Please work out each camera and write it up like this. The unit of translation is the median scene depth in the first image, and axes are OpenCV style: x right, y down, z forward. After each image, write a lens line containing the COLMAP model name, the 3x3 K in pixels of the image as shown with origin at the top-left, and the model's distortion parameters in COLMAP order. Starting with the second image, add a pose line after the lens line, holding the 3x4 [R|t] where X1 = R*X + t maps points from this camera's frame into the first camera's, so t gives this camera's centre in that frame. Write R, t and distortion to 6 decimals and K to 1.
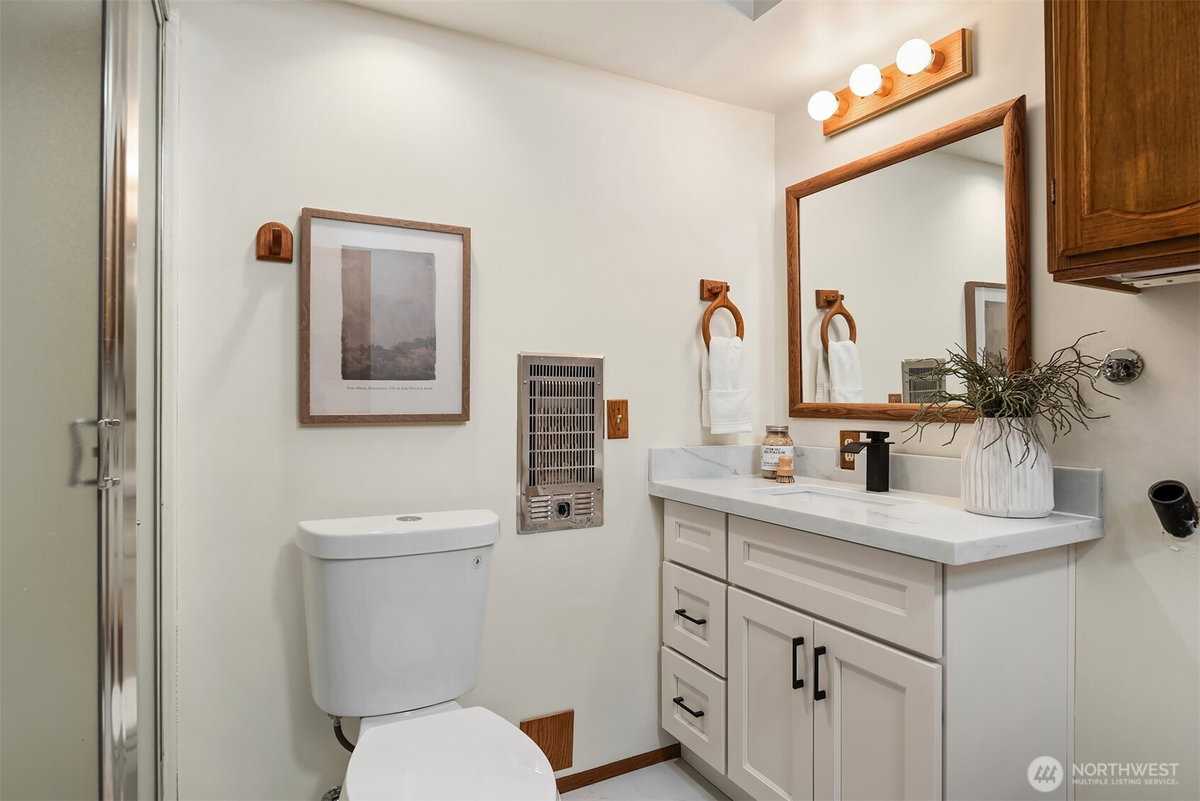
lens RADIAL K [[649.1, 0, 602.8], [0, 649.1, 359.7], [0, 0, 1]] dist [-0.000773, 0.000504]
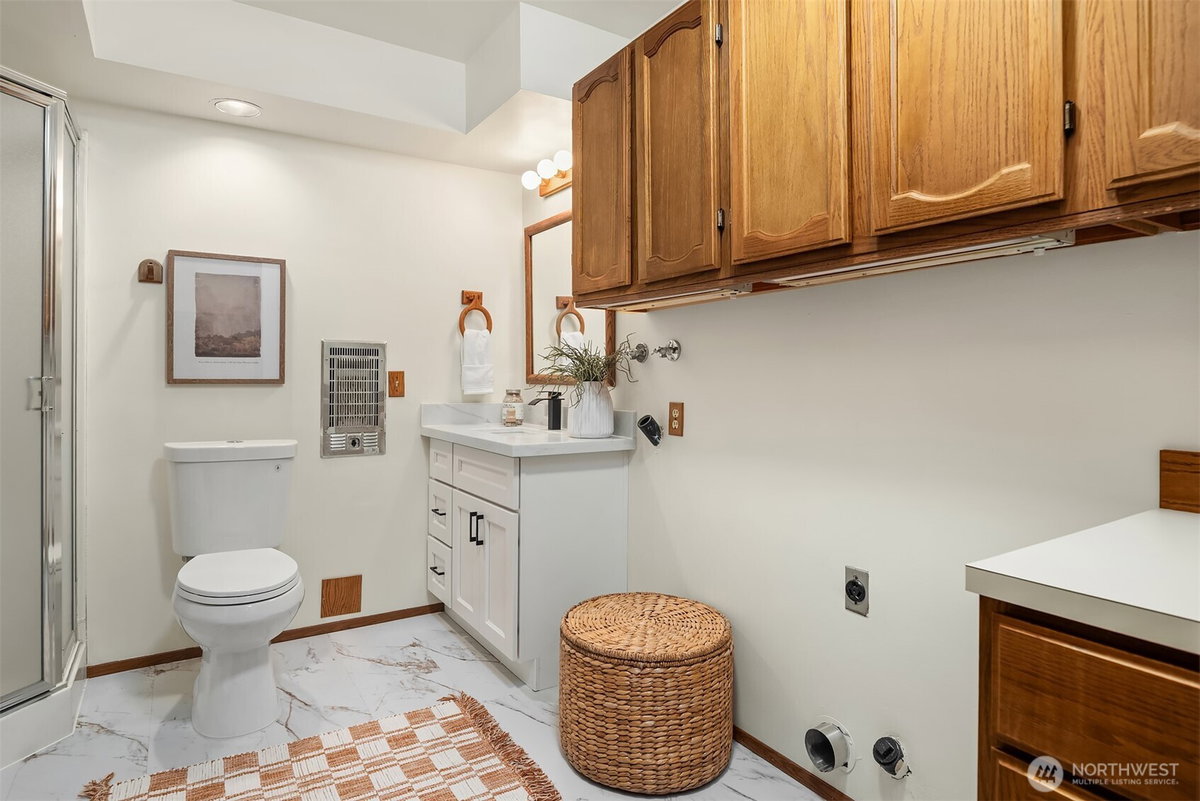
lens RADIAL K [[652.5, 0, 593.6], [0, 652.5, 347.3], [0, 0, 1]] dist [-0.002293, -0.005066]
pose [[0.998026, 0.007251, 0.062389, 0.418746], [-0.008161, 0.999864, 0.014331, -0.020601], [-0.062276, -0.014812, 0.997949, -0.581769]]
